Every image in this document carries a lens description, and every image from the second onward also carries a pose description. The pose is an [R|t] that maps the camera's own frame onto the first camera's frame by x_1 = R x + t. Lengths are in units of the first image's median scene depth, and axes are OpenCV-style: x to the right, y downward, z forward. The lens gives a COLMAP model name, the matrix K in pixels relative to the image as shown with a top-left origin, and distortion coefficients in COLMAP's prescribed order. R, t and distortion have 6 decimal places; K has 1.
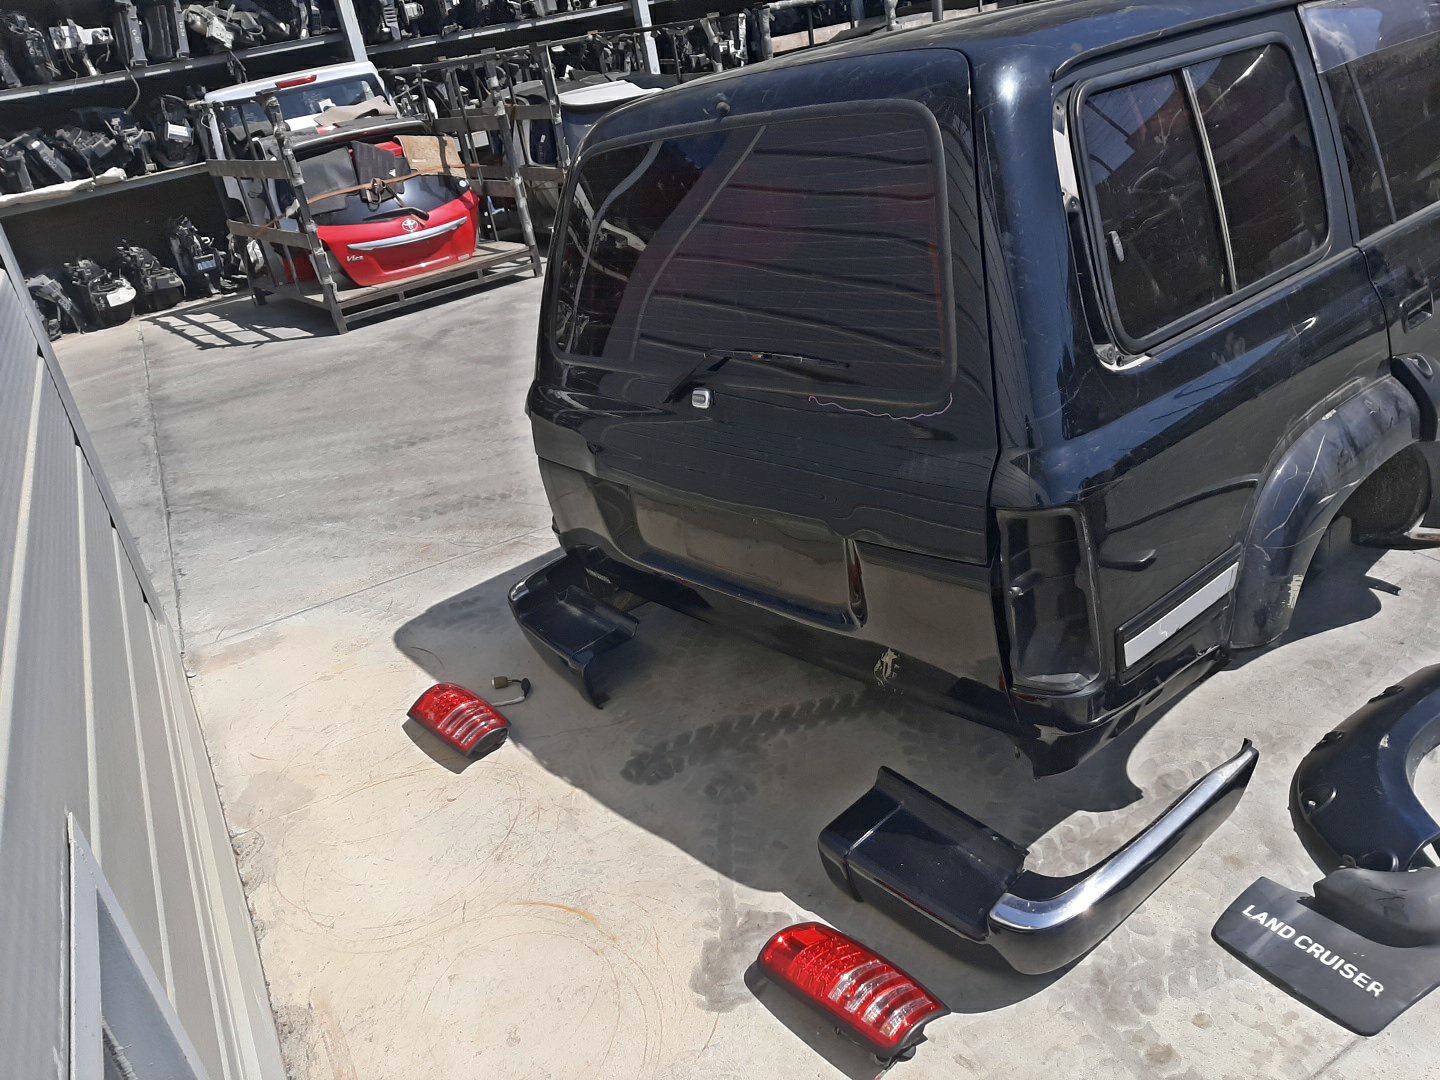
lens RADIAL K [[1136.7, 0, 720.0], [0, 1136.7, 540.0], [0, 0, 1]] dist [-0.002032, -0.009573]
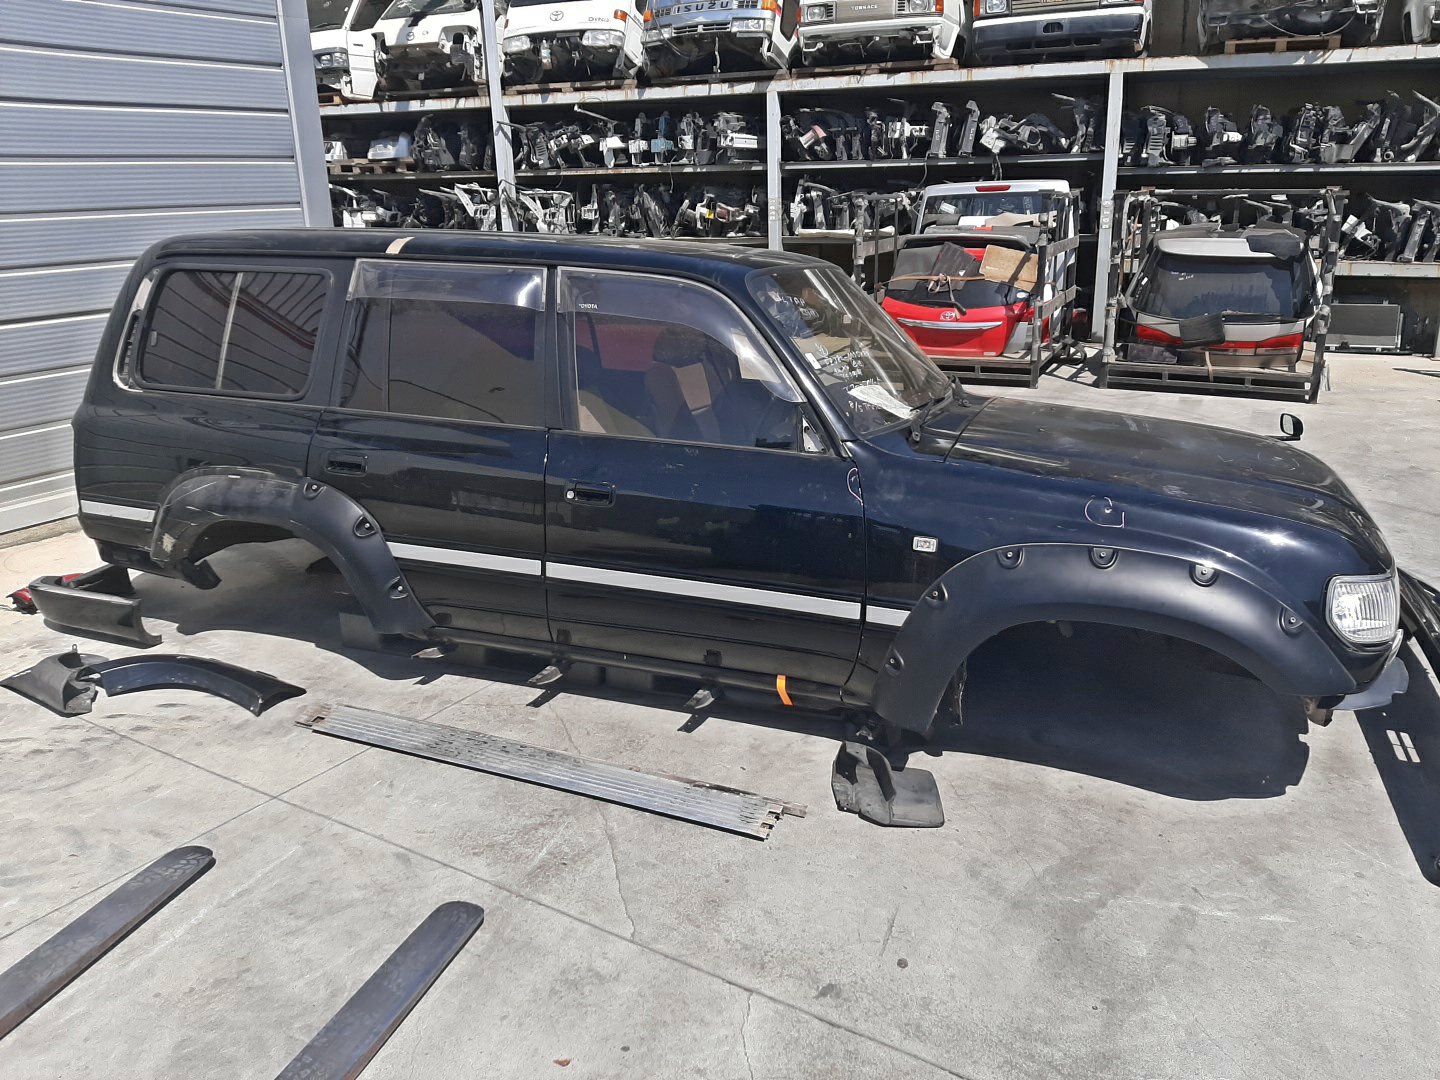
lens RADIAL K [[1136.7, 0, 720.0], [0, 1136.7, 540.0], [0, 0, 1]] dist [-0.002032, -0.009573]
pose [[0.472472, 0.403037, -0.783793, 0.591230], [-0.430935, 0.881401, 0.193459, -0.176450], [0.768807, 0.246360, 0.590121, 0.141961]]
